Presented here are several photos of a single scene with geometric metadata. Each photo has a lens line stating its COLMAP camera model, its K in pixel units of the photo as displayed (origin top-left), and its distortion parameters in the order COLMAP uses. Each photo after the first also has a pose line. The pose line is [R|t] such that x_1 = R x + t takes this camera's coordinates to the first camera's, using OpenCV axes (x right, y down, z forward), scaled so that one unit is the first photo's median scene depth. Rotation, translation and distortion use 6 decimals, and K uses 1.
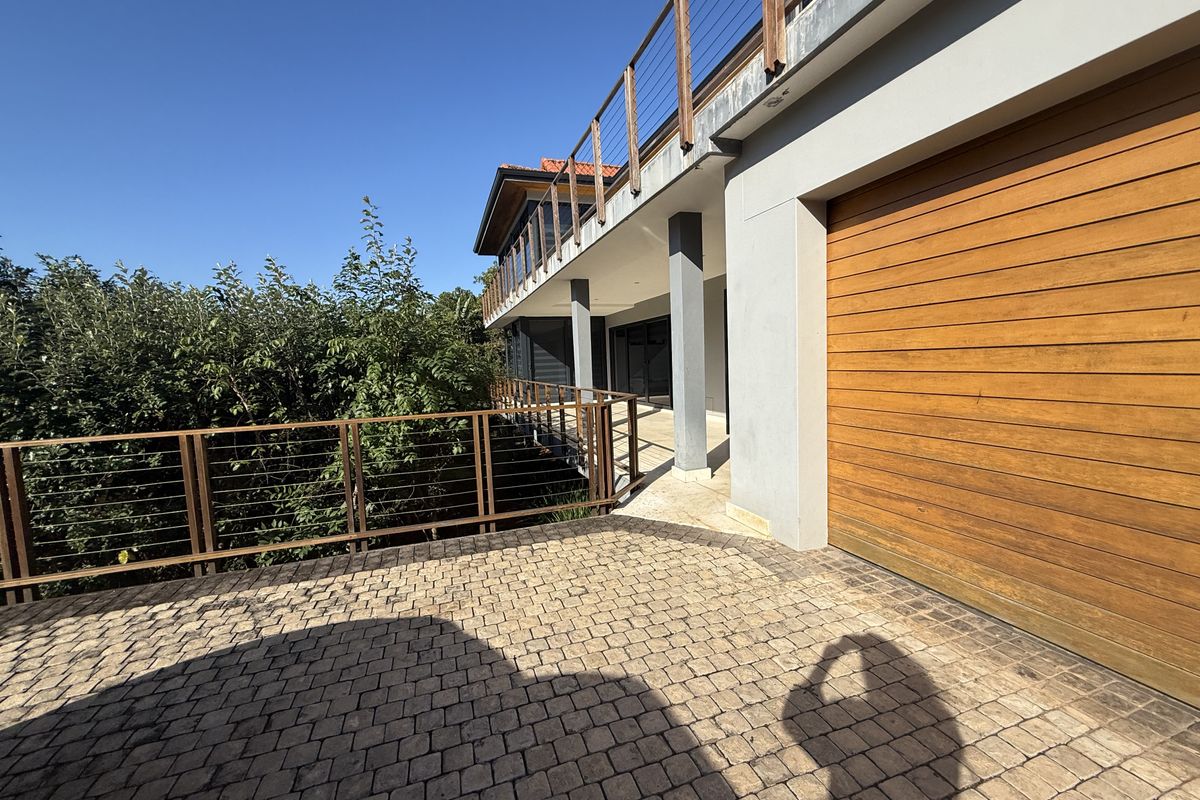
lens RADIAL K [[478.1, 0, 604.5], [0, 478.1, 401.2], [0, 0, 1]] dist [0.000341, 0.000687]
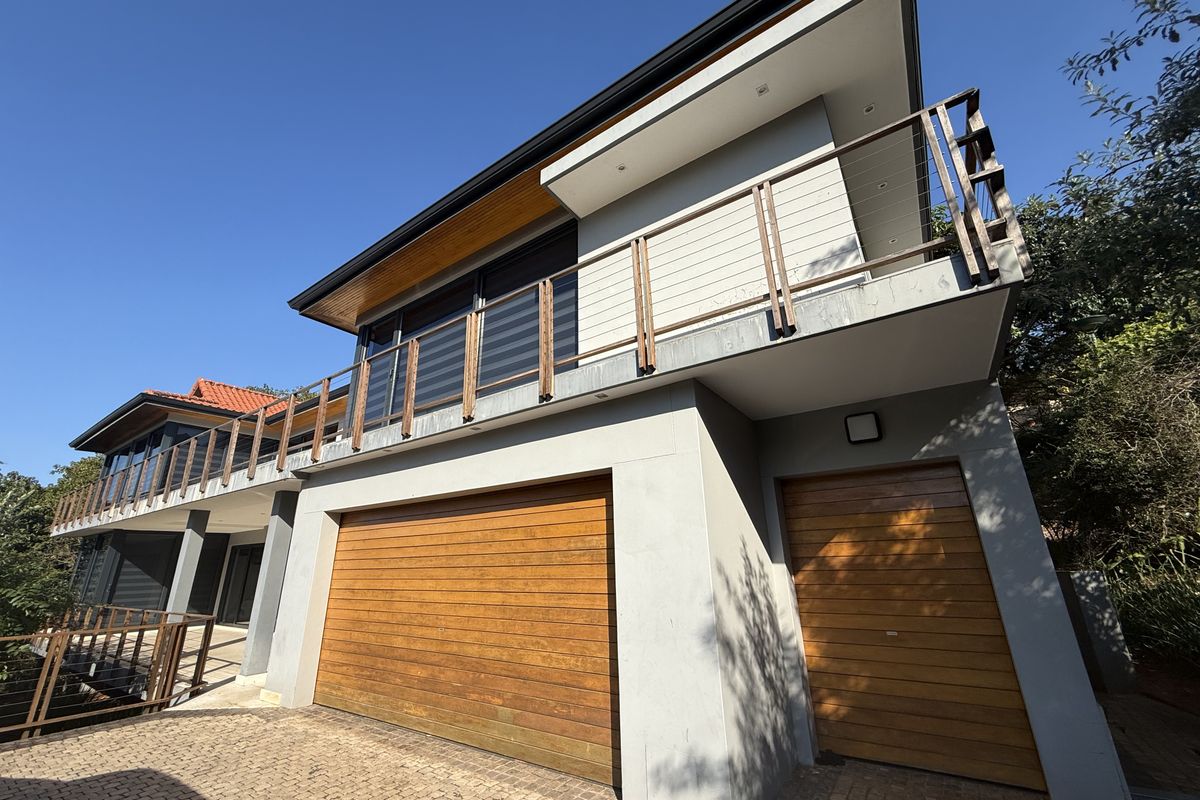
lens RADIAL K [[478.1, 0, 594.5], [0, 478.1, 402.0], [0, 0, 1]] dist [0.000341, 0.000687]
pose [[0.816329, 0.209260, 0.538347, 0.140898], [0.036682, 0.911397, -0.409890, 0.048717], [-0.576421, 0.354353, 0.736324, -1.460710]]
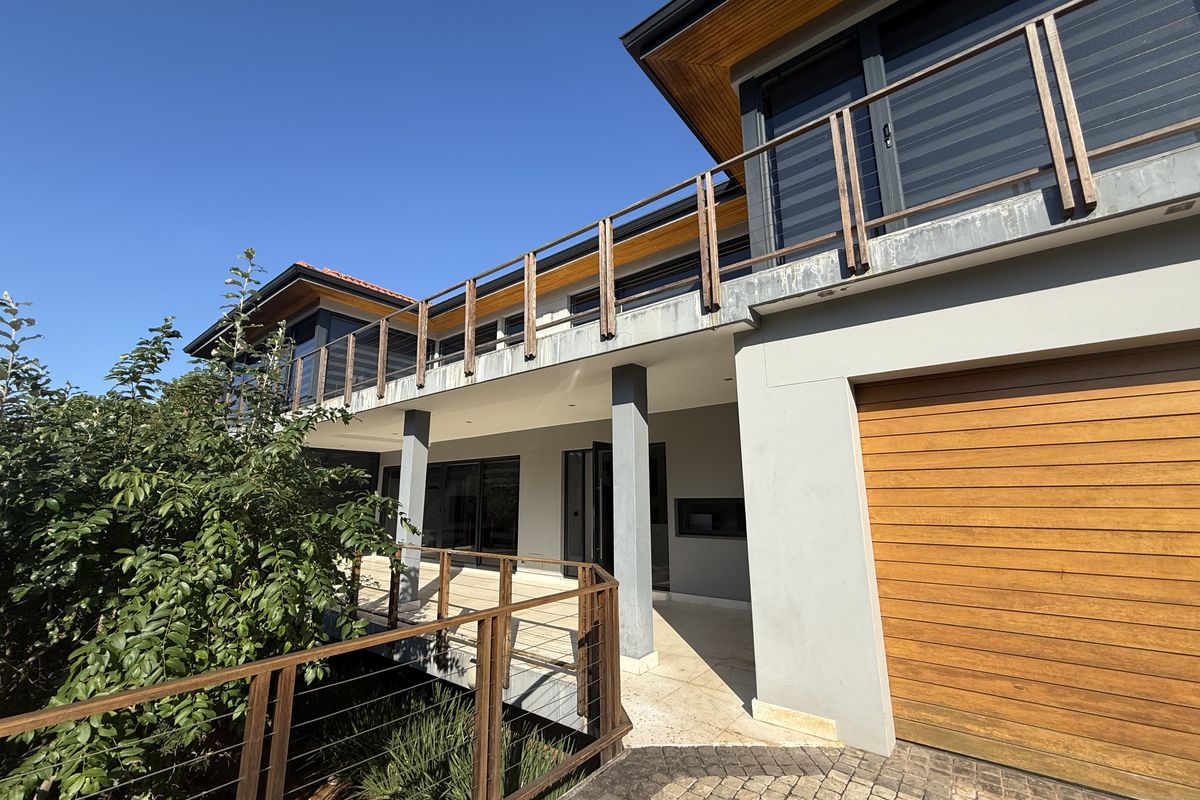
lens RADIAL K [[478.1, 0, 610.6], [0, 478.1, 404.9], [0, 0, 1]] dist [0.000341, 0.000687]
pose [[0.840401, 0.140315, 0.523487, -0.616448], [0.017255, 0.958487, -0.284613, -0.068100], [-0.541691, 0.248222, 0.803092, 0.442555]]
